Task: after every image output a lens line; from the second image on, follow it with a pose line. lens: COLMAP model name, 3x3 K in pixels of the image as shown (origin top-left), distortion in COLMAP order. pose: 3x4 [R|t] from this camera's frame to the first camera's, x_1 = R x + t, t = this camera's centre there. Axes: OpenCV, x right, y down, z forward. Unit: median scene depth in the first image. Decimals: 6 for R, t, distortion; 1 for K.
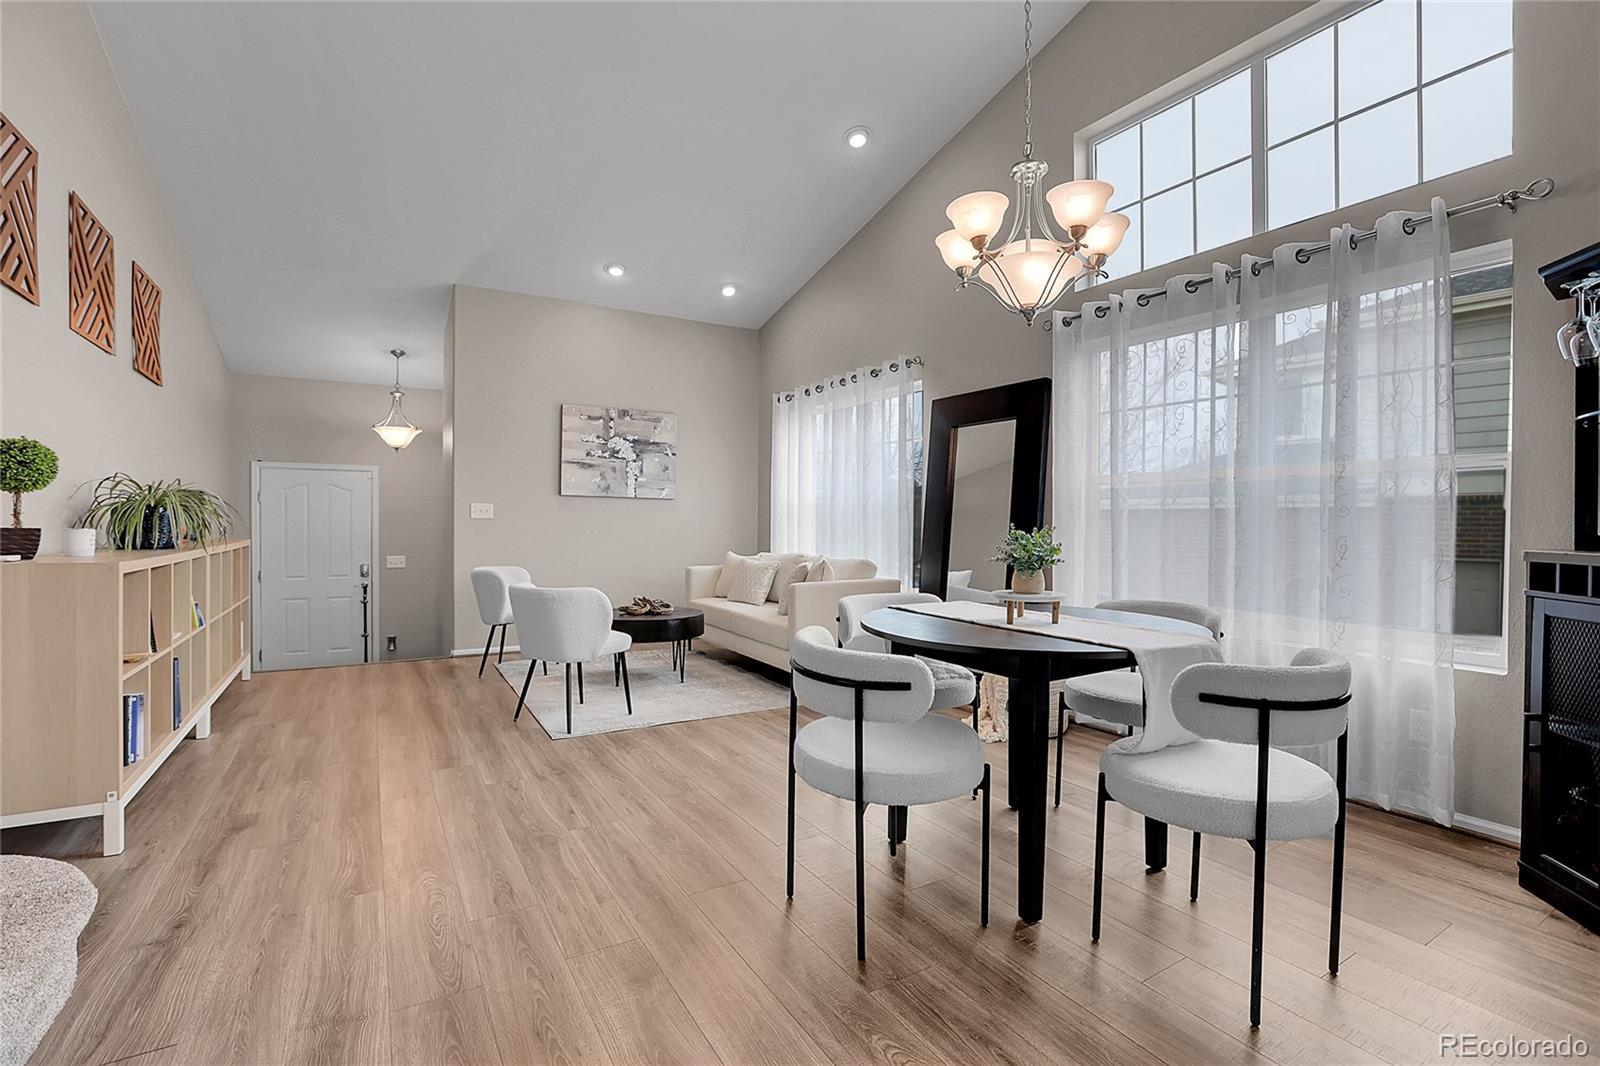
lens RADIAL K [[723.5, 0, 796.6], [0, 723.5, 528.6], [0, 0, 1]] dist [-0.033453, 0.005498]
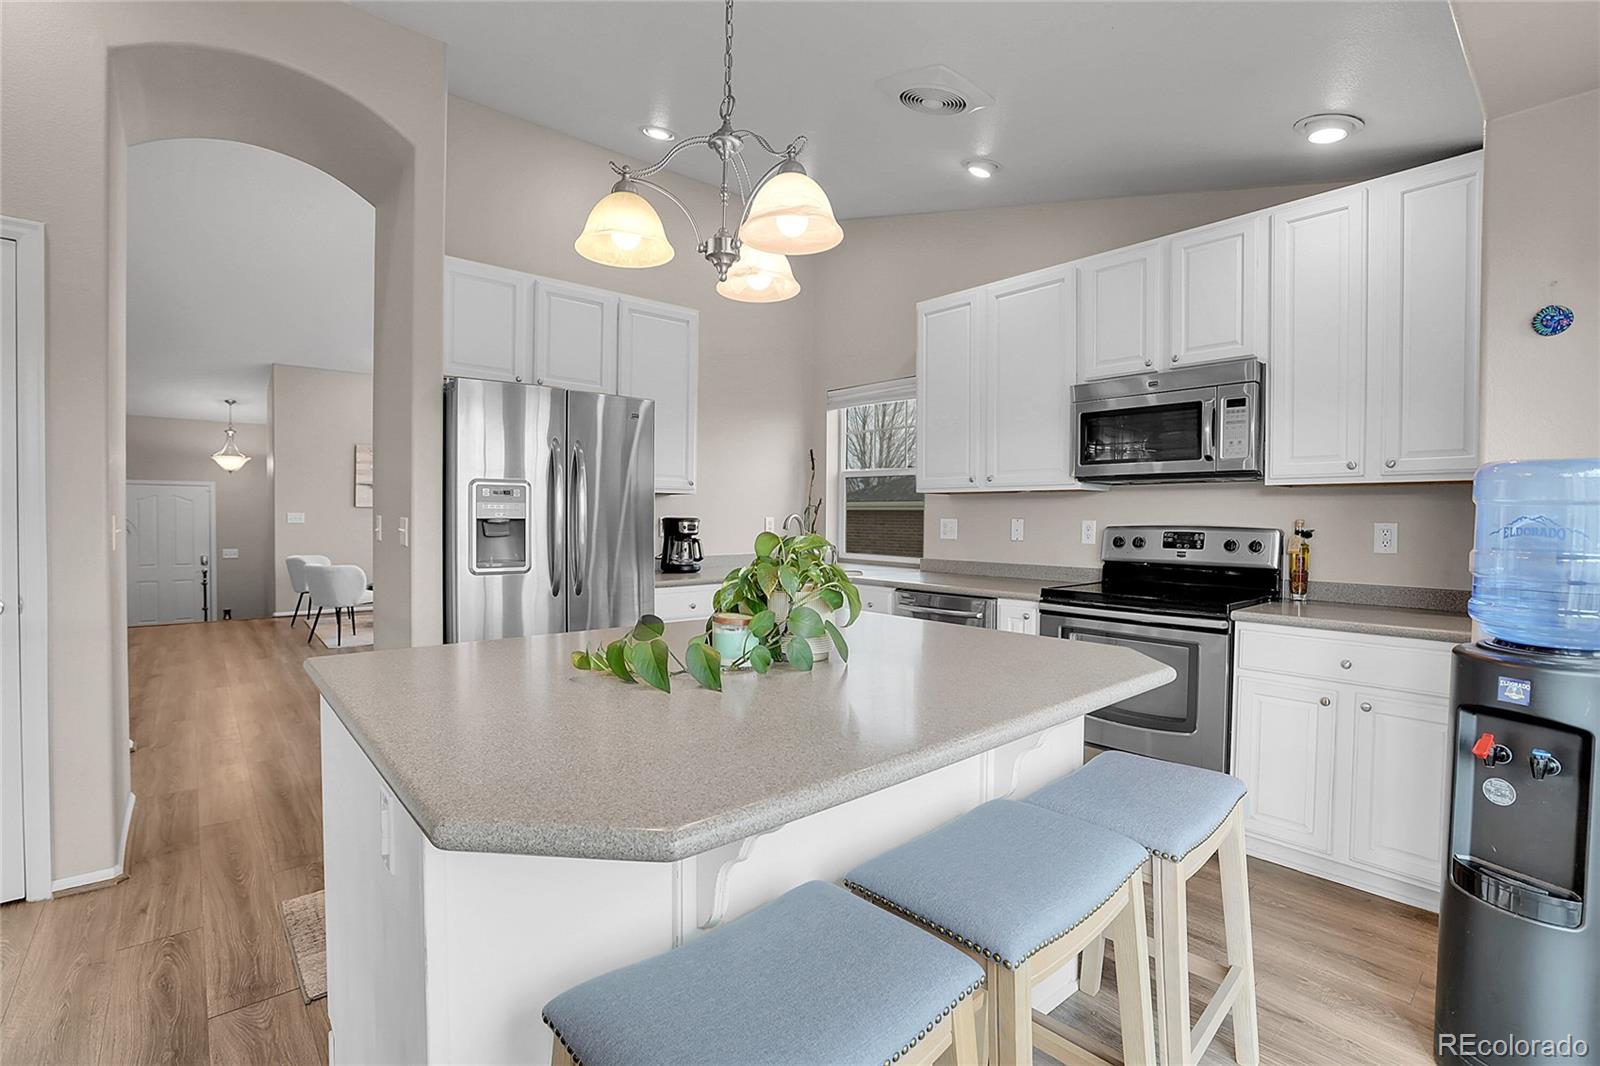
lens RADIAL K [[723.5, 0, 794.7], [0, 723.5, 534.5], [0, 0, 1]] dist [-0.033453, 0.005498]
pose [[0.986204, -0.000191, 0.165536, 0.307560], [-0.002288, 0.999888, 0.014783, -0.013869], [-0.165520, -0.014957, 0.986093, -0.567050]]
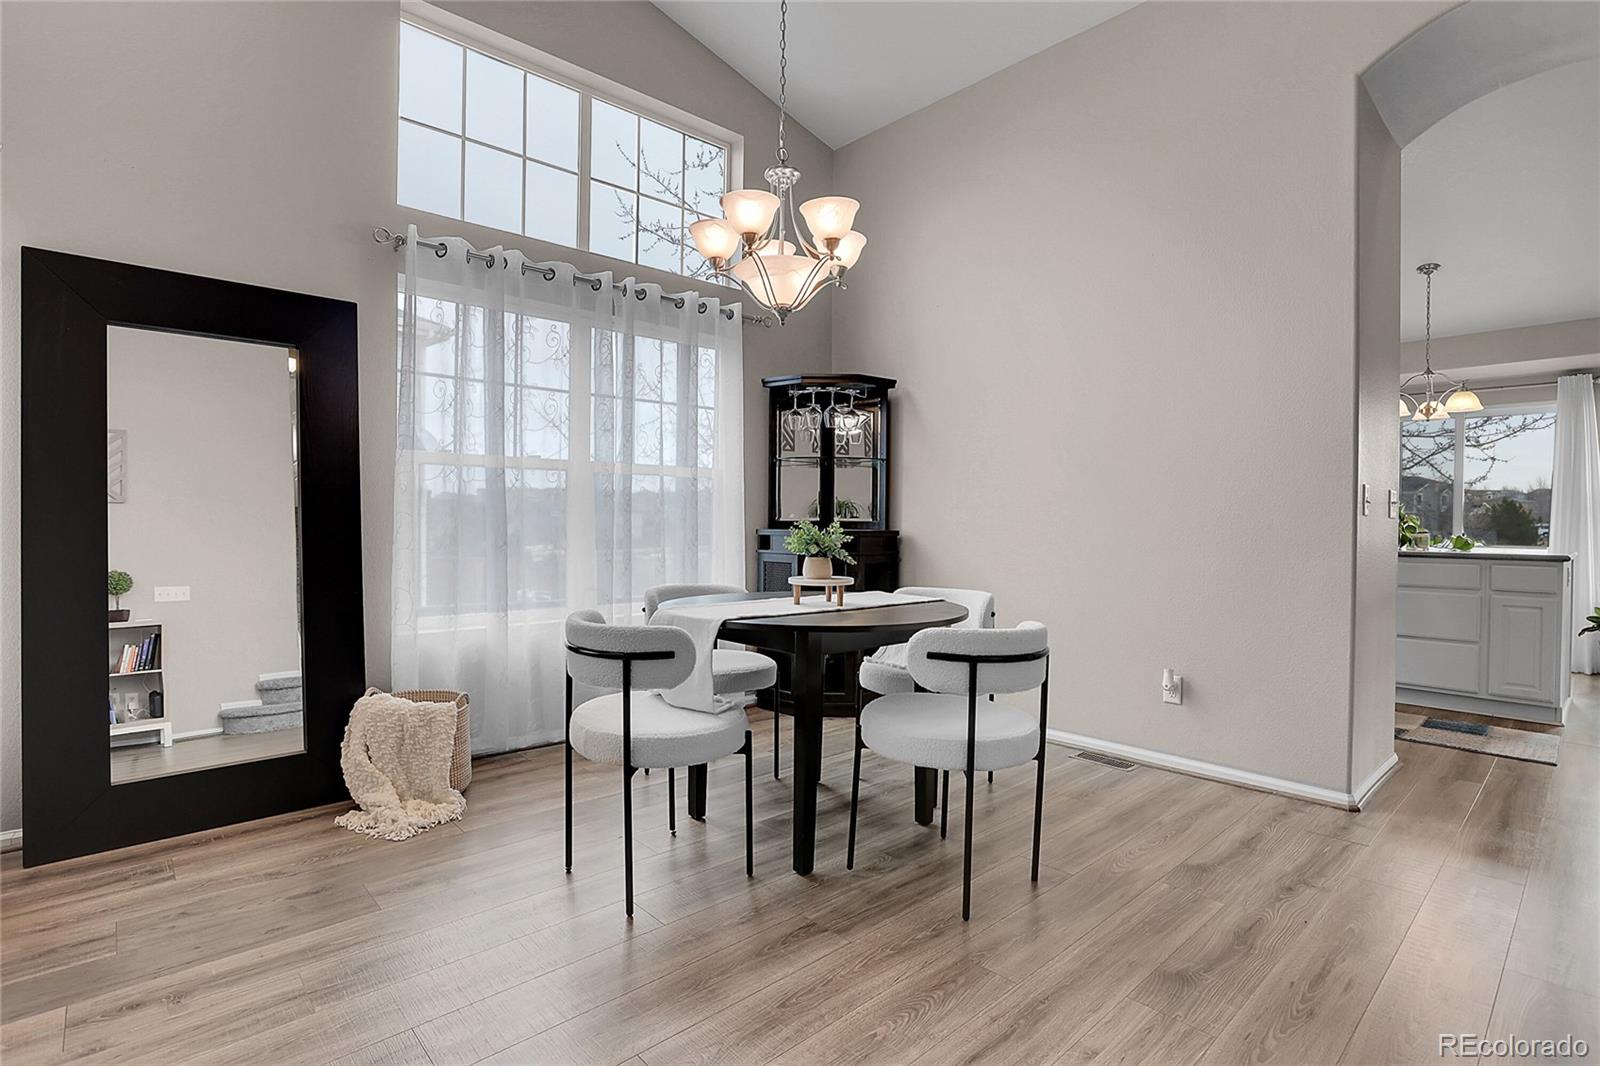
lens RADIAL K [[776.0, 0, 797.4], [0, 776.0, 529.9], [0, 0, 1]] dist [-0.017967, 0.001973]
pose [[-0.206053, -0.024736, 0.978228, -0.317285], [-0.002522, 0.999691, 0.024747, -0.005375], [-0.978537, 0.002632, -0.206052, 0.483911]]
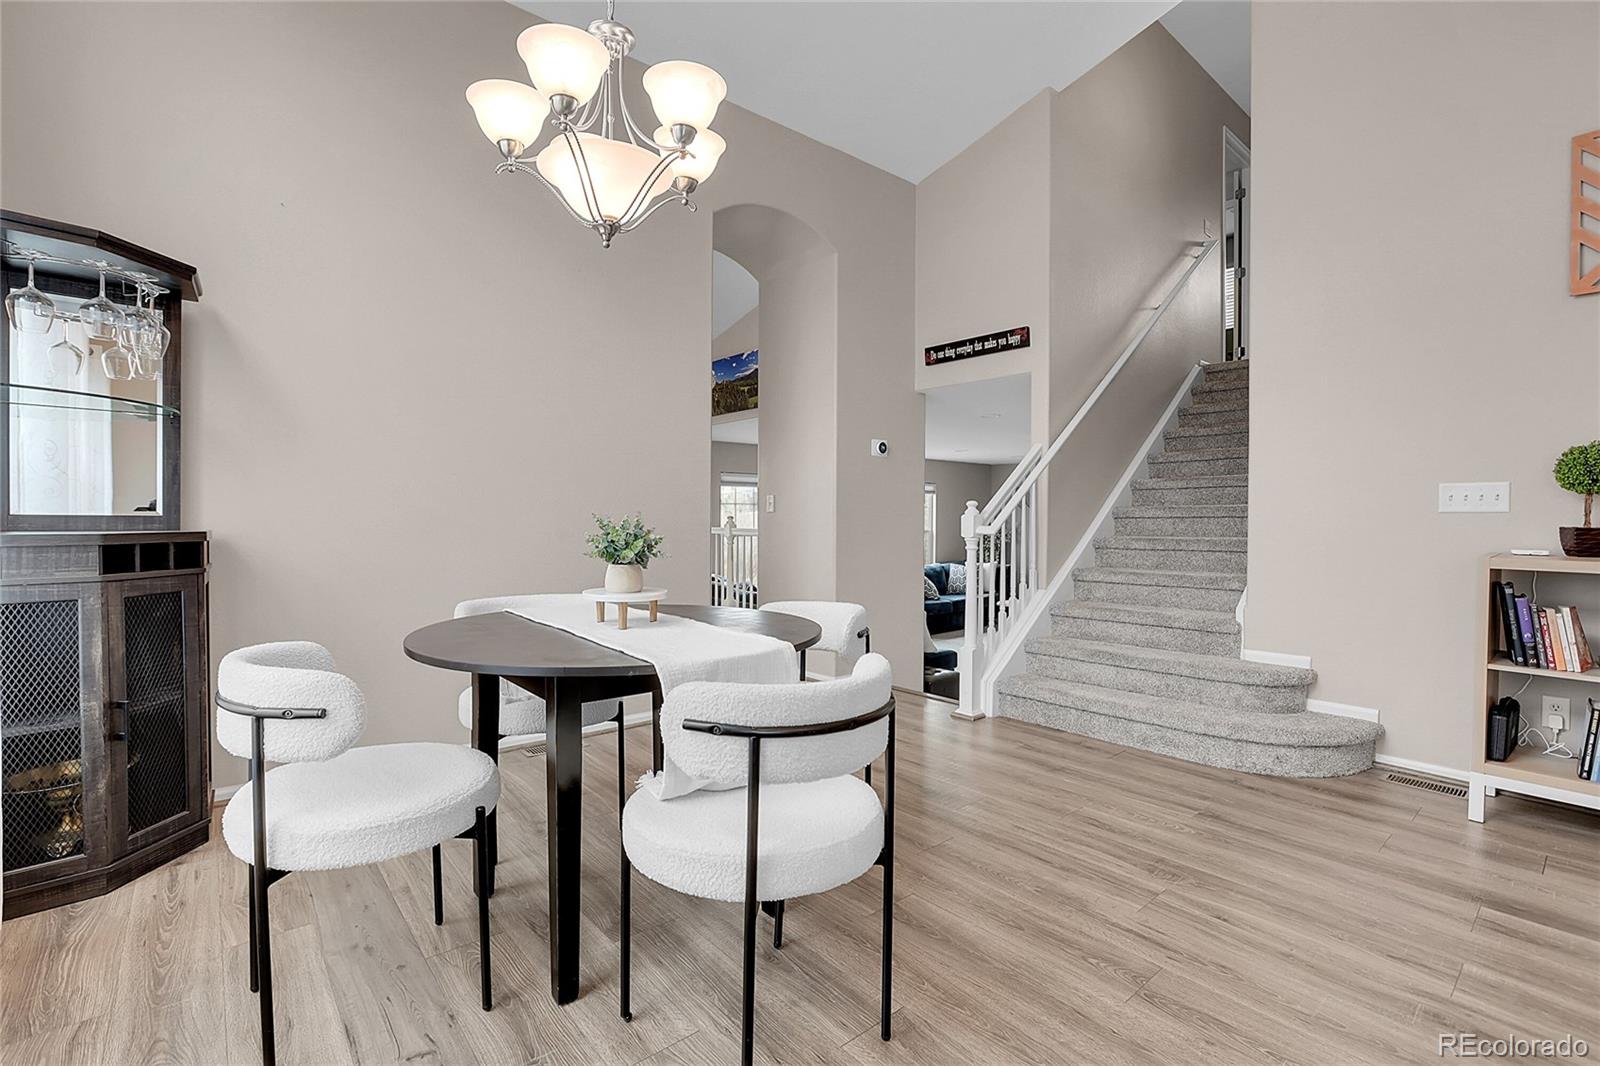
lens RADIAL K [[723.5, 0, 810.0], [0, 723.5, 526.2], [0, 0, 1]] dist [-0.033453, 0.005498]
pose [[-0.985011, -0.009721, -0.172216, 0.095851], [-0.013248, 0.999725, 0.019345, -0.002863], [0.171980, 0.021336, -0.984869, 0.710582]]
